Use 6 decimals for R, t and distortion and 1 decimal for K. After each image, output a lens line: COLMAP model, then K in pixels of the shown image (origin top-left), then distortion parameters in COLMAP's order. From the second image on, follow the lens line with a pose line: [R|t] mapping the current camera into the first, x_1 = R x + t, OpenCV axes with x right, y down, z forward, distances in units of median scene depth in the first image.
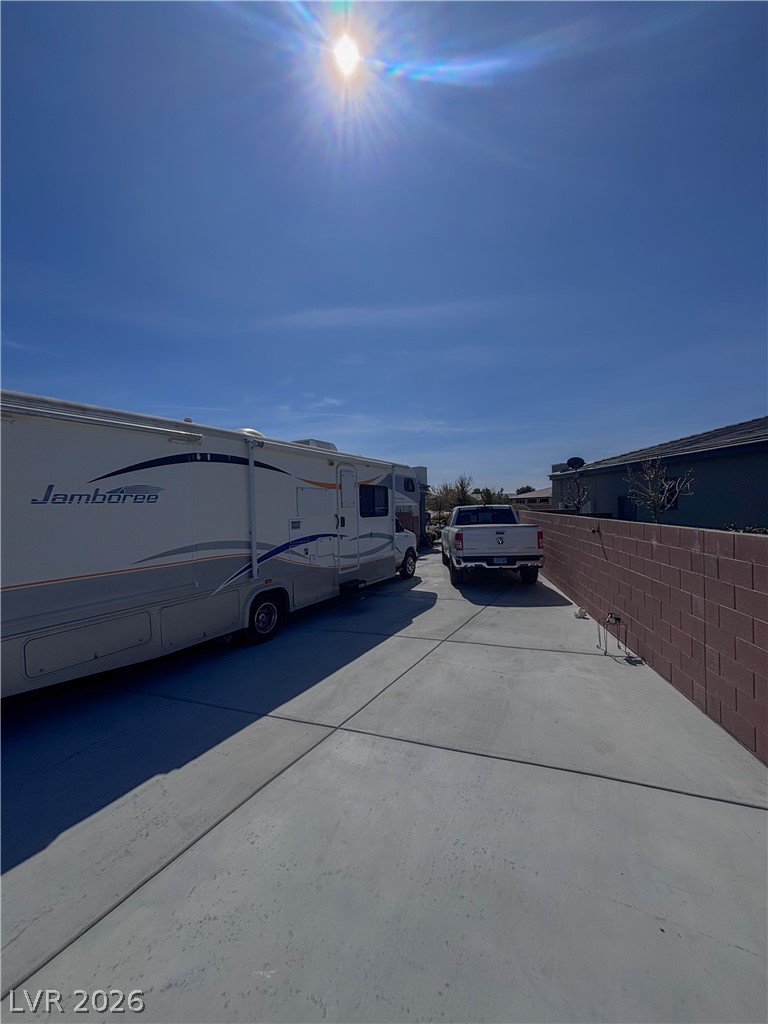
lens RADIAL K [[412.0, 0, 380.3], [0, 412.0, 514.0], [0, 0, 1]] dist [0.002415, 0.000972]
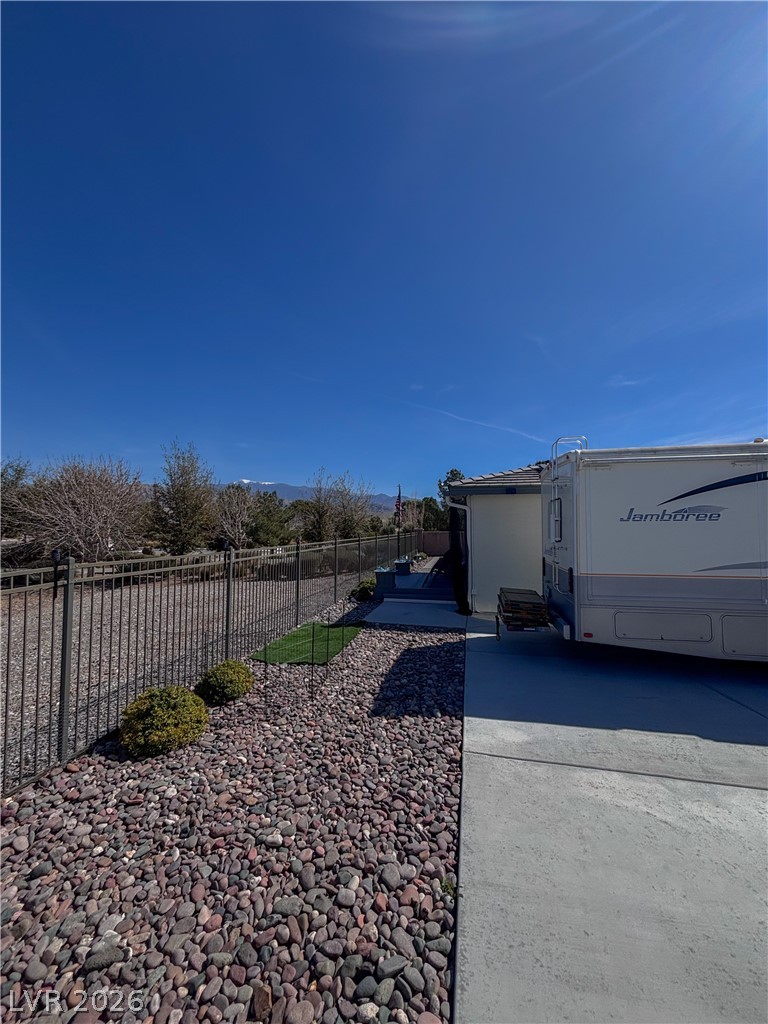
lens RADIAL K [[412.0, 0, 381.0], [0, 412.0, 511.7], [0, 0, 1]] dist [0.002415, 0.000972]
pose [[0.284040, -0.018137, -0.958641, 0.301017], [-0.027812, 0.999244, -0.027146, 0.005174], [0.958409, 0.034373, 0.283321, -0.224193]]
